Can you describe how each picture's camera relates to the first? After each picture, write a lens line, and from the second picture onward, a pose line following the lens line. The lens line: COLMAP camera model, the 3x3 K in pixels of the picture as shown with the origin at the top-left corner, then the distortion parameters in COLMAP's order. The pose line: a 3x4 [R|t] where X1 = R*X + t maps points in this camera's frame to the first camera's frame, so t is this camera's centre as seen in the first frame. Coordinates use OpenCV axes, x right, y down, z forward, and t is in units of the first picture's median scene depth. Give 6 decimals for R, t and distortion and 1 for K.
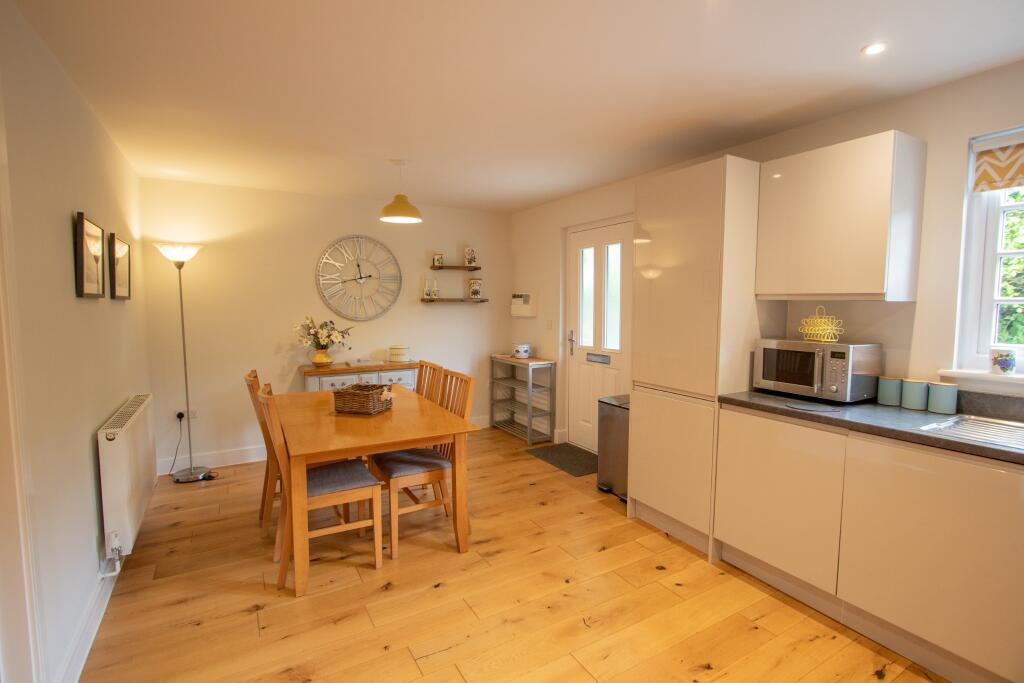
lens RADIAL K [[482.3, 0, 515.3], [0, 482.3, 338.6], [0, 0, 1]] dist [-0.011035, 0.000195]
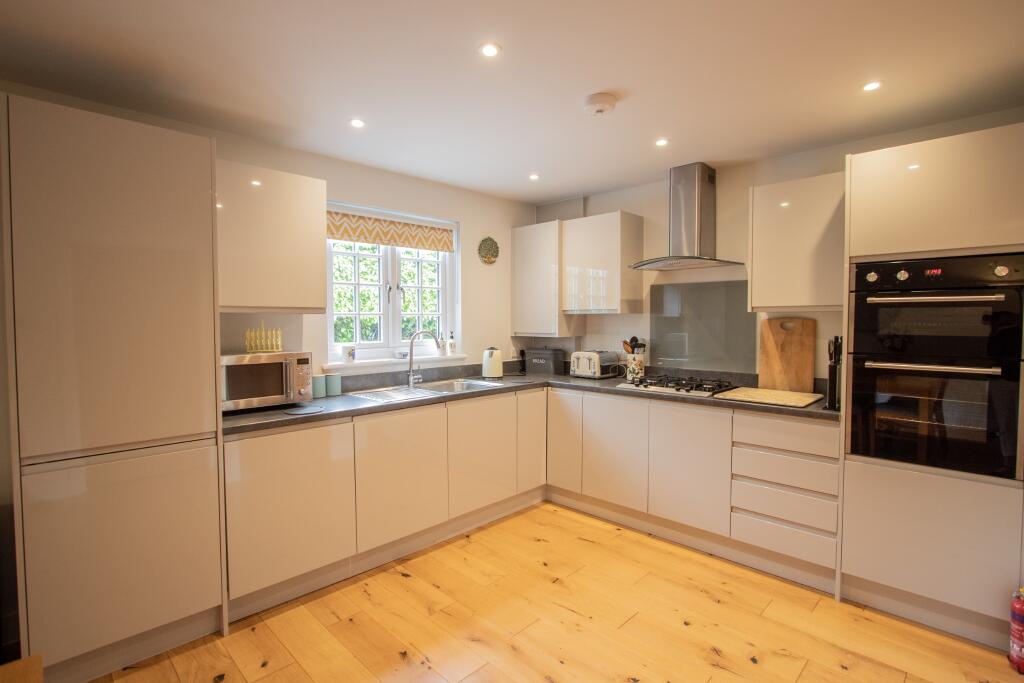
lens RADIAL K [[482.3, 0, 515.3], [0, 482.3, 338.6], [0, 0, 1]] dist [-0.011035, 0.000195]
pose [[-0.252541, -0.042824, 0.966638, -0.578710], [0.070704, 0.995533, 0.062576, -0.058043], [-0.964999, 0.084148, -0.248385, 0.835021]]
